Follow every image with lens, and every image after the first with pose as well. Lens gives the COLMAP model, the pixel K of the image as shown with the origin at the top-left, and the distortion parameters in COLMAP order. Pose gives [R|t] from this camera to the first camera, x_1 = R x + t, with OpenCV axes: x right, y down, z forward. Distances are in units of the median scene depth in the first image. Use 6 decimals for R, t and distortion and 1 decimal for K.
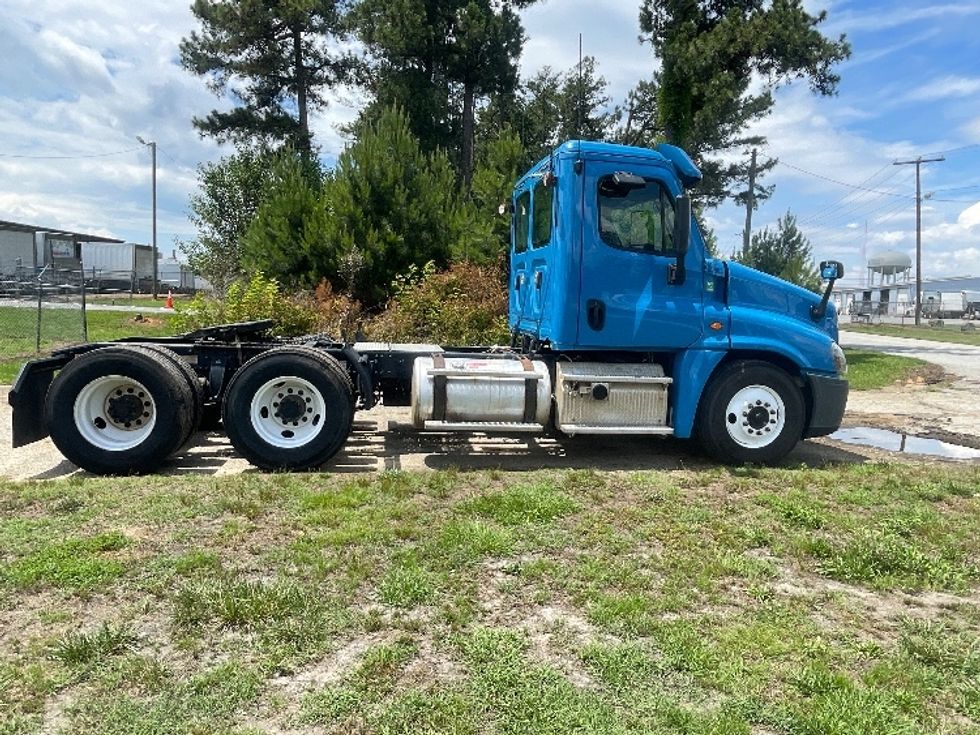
lens RADIAL K [[793.3, 0, 490.0], [0, 793.3, 367.5], [0, 0, 1]] dist [-0.004476, -0.010005]
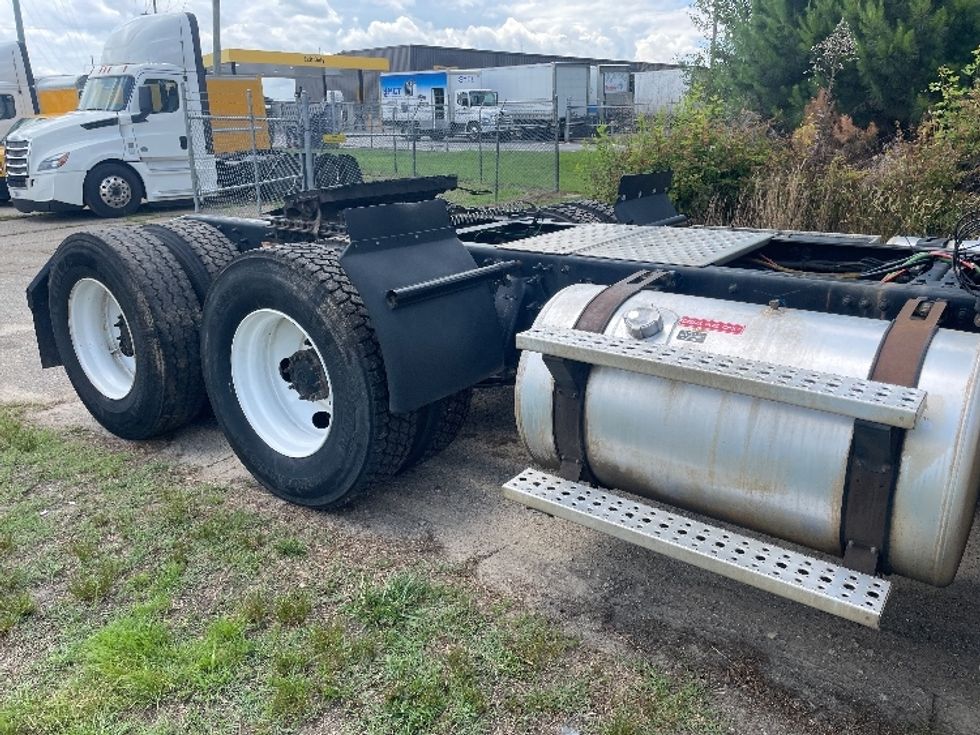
lens RADIAL K [[793.3, 0, 490.0], [0, 793.3, 367.5], [0, 0, 1]] dist [-0.004476, -0.010005]
pose [[0.683776, 0.162875, -0.711282, 0.144294], [-0.019579, 0.978514, 0.205247, -0.046585], [0.729430, -0.126416, 0.672273, 0.740643]]
